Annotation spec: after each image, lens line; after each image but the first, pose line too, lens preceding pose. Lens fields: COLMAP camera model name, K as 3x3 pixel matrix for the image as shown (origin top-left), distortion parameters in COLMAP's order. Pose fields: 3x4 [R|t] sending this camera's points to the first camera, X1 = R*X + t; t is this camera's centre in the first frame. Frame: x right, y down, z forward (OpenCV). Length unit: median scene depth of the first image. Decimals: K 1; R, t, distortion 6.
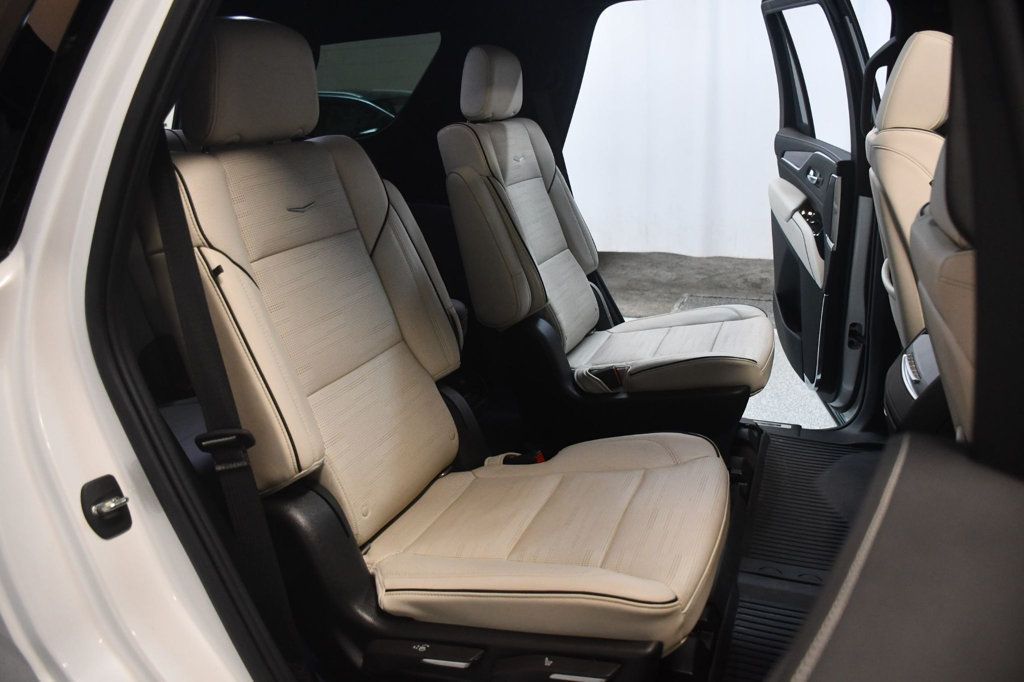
lens RADIAL K [[810.0, 0, 512.0], [0, 810.0, 341.0], [0, 0, 1]] dist [-0.173782, 0.150899]
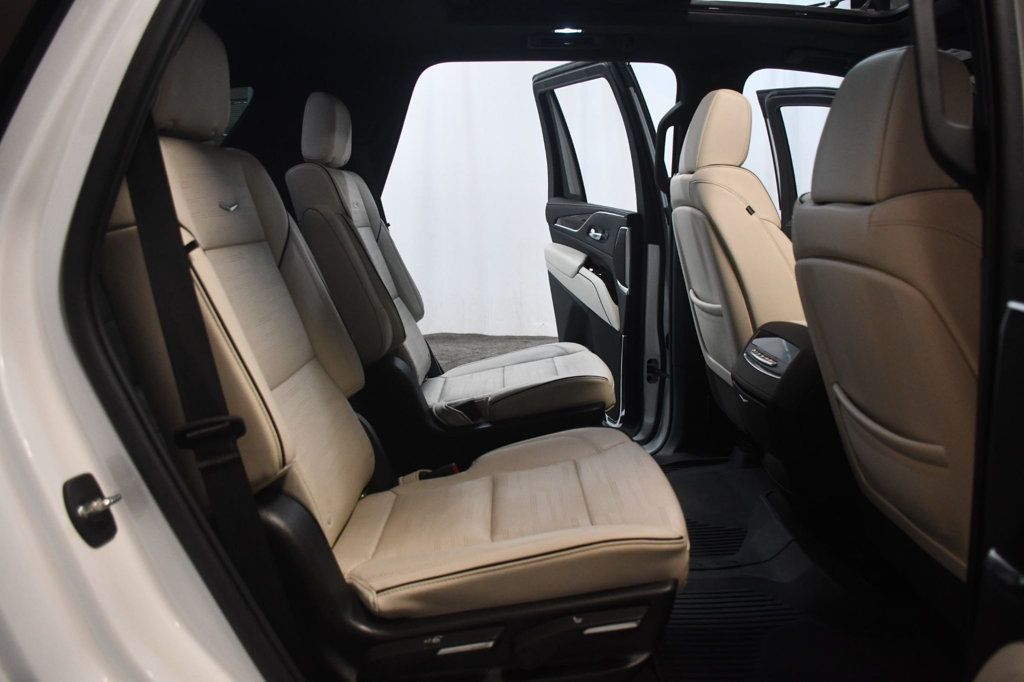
lens RADIAL K [[810.0, 0, 512.0], [0, 810.0, 341.0], [0, 0, 1]] dist [-0.173782, 0.150899]
pose [[0.931399, -0.043672, 0.361371, -0.193755], [0.092796, 0.988462, -0.119718, 0.086959], [-0.351973, 0.145039, 0.924705, 0.026087]]
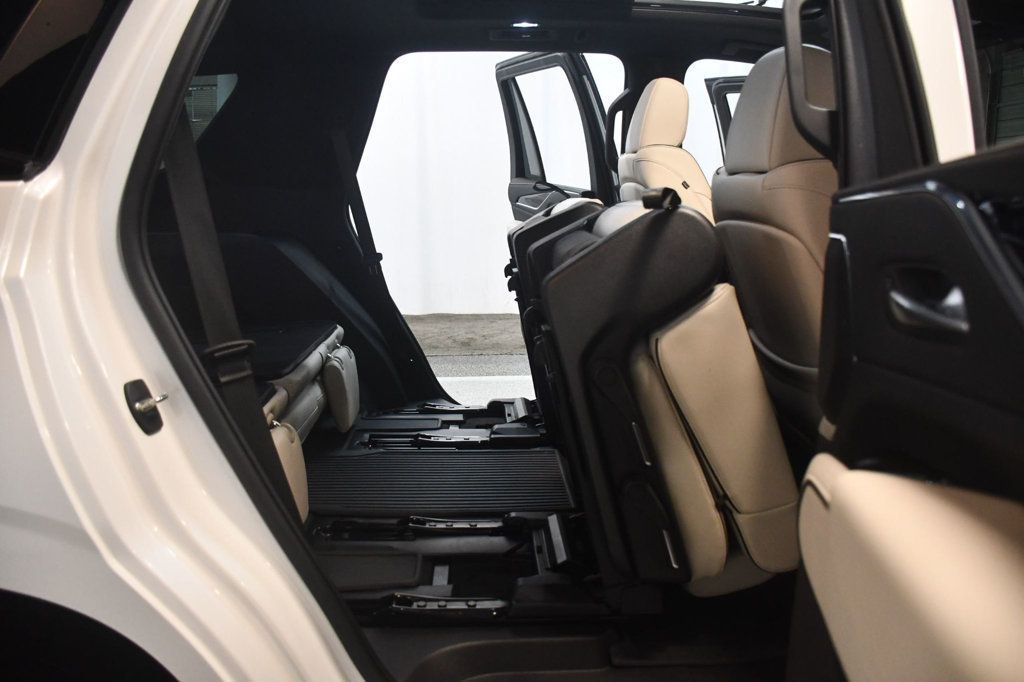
lens RADIAL K [[810.0, 0, 512.0], [0, 810.0, 341.0], [0, 0, 1]] dist [-0.173782, 0.150899]
pose [[0.915778, -0.055175, 0.397878, -0.237057], [0.103007, 0.989657, -0.099846, 0.139367], [-0.388254, 0.132421, 0.911989, -0.087368]]
